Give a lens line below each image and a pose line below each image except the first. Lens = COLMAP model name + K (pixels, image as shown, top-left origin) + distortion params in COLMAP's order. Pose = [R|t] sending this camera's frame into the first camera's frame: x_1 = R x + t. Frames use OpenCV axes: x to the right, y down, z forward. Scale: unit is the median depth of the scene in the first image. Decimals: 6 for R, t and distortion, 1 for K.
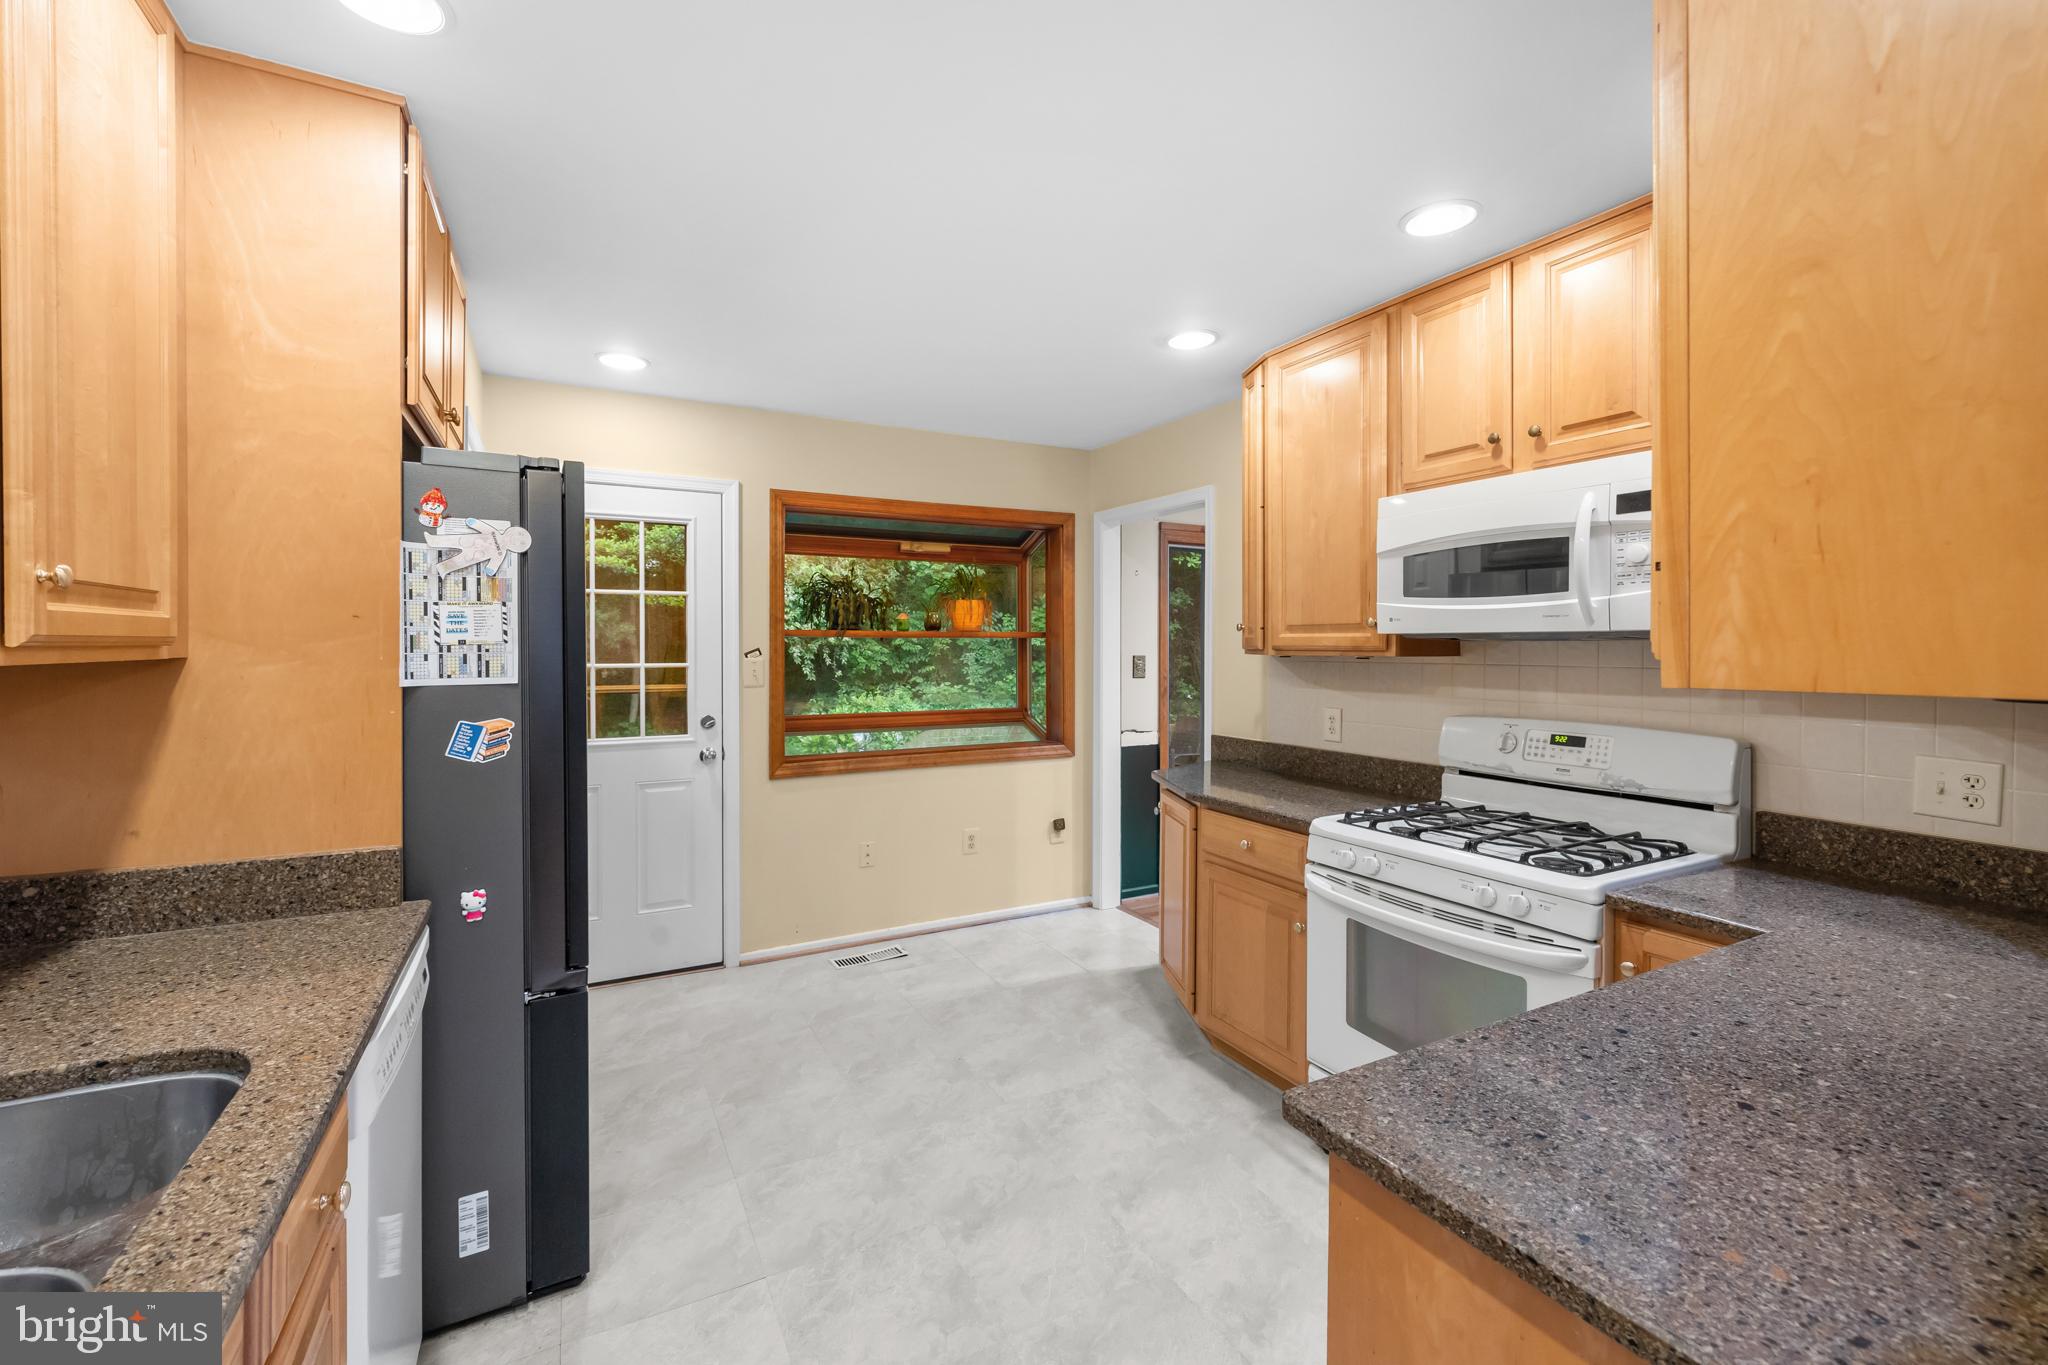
lens RADIAL K [[857.1, 0, 1019.0], [0, 857.1, 656.6], [0, 0, 1]] dist [0.000903, 0.000223]
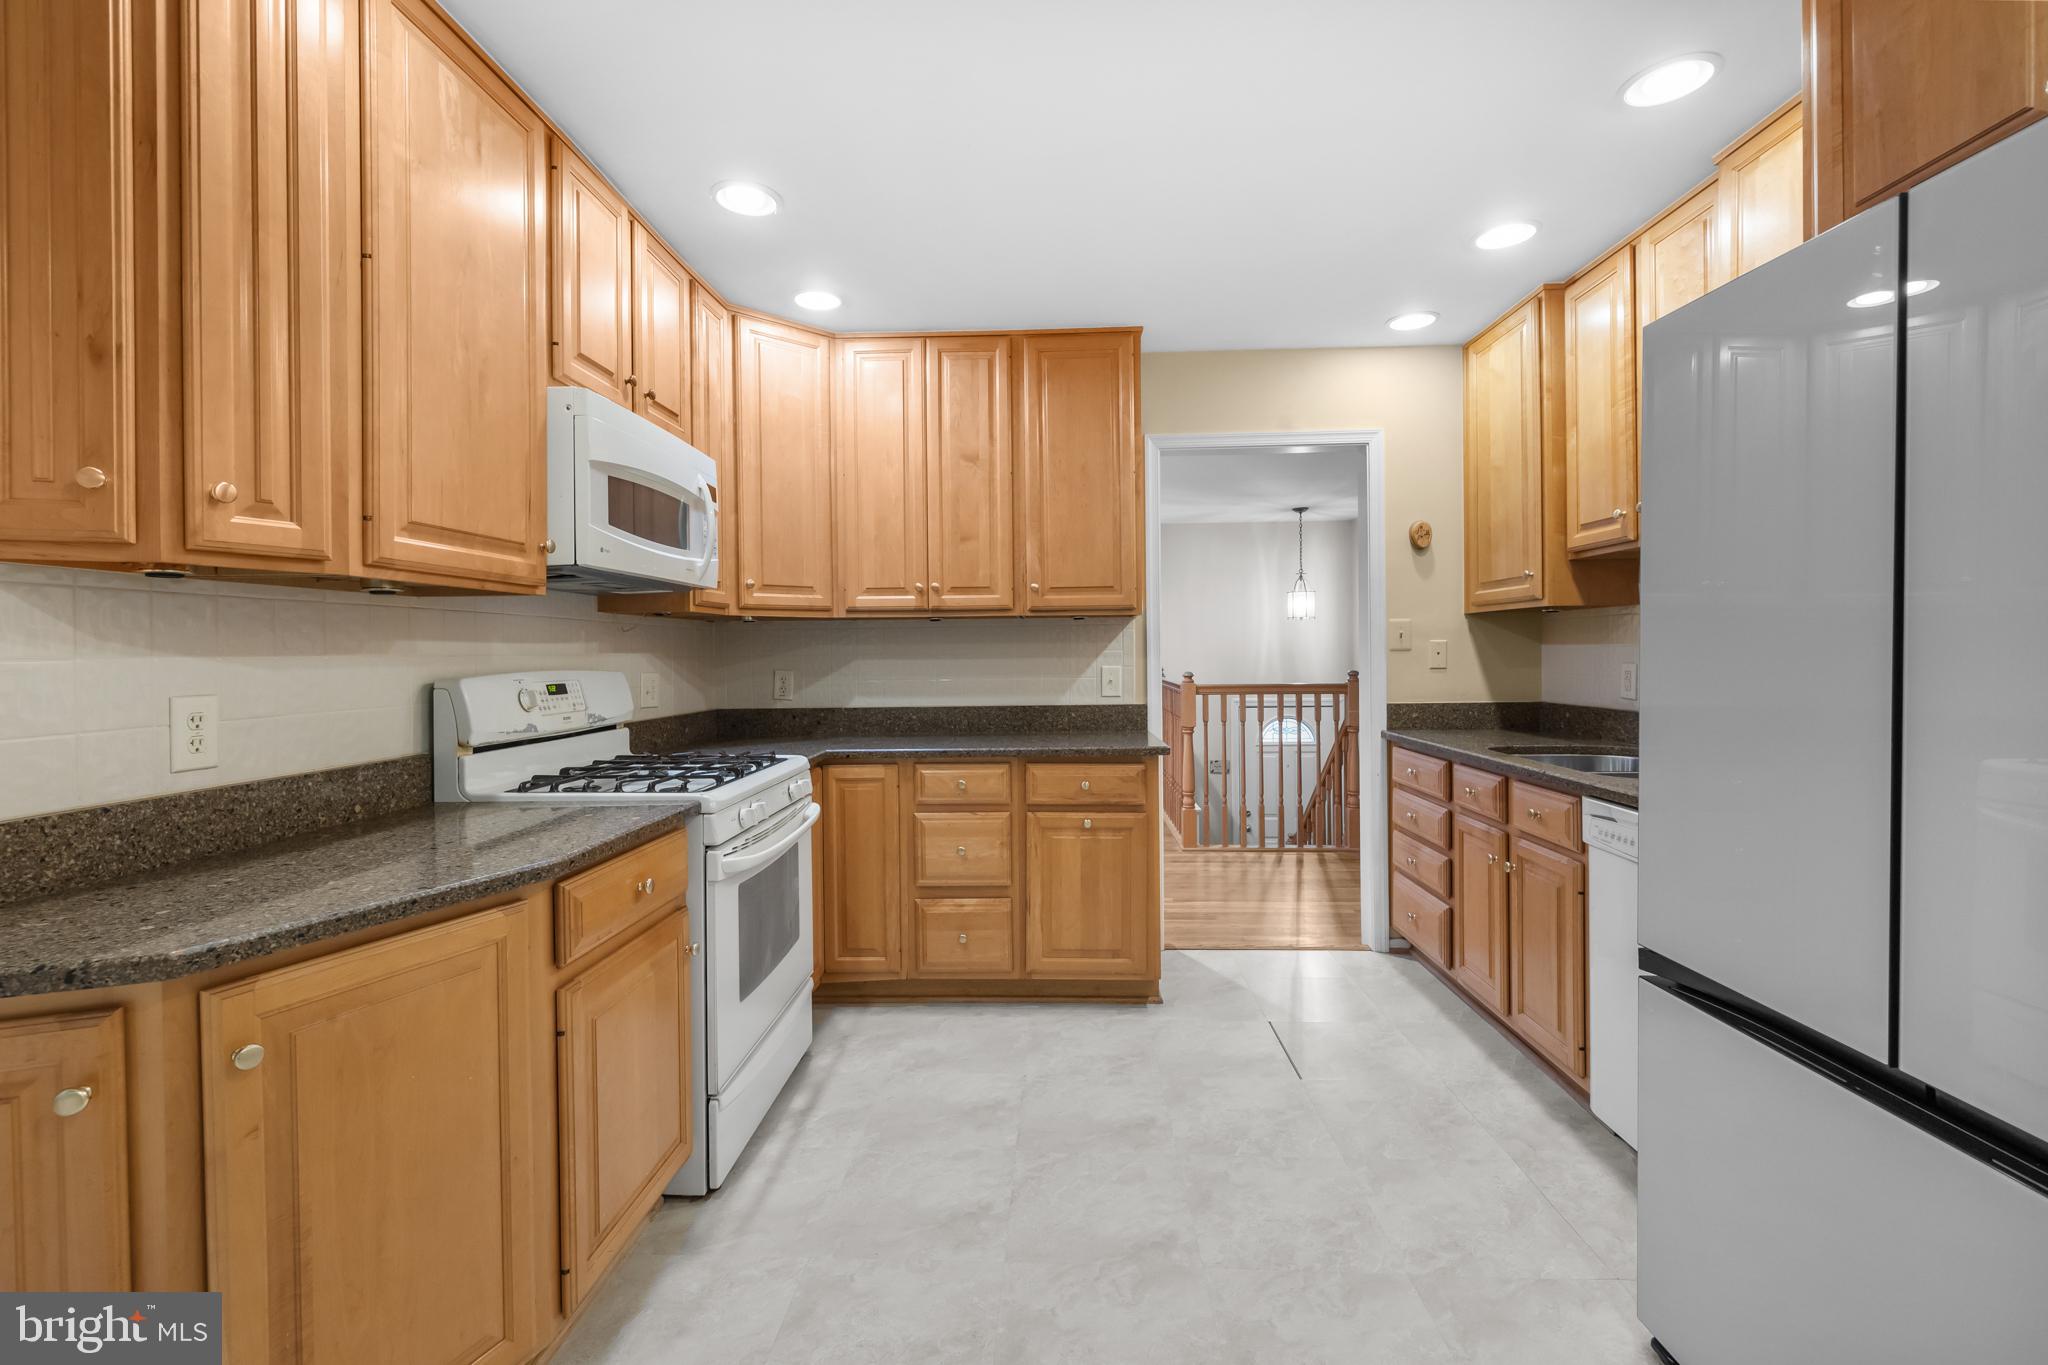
lens RADIAL K [[857.1, 0, 1019.0], [0, 857.1, 656.6], [0, 0, 1]] dist [0.000903, 0.000223]
pose [[-0.858636, 0.002437, 0.512581, -0.314346], [0.011898, 0.999814, 0.015178, 0.049328], [-0.512448, 0.019131, -0.858505, 1.511851]]
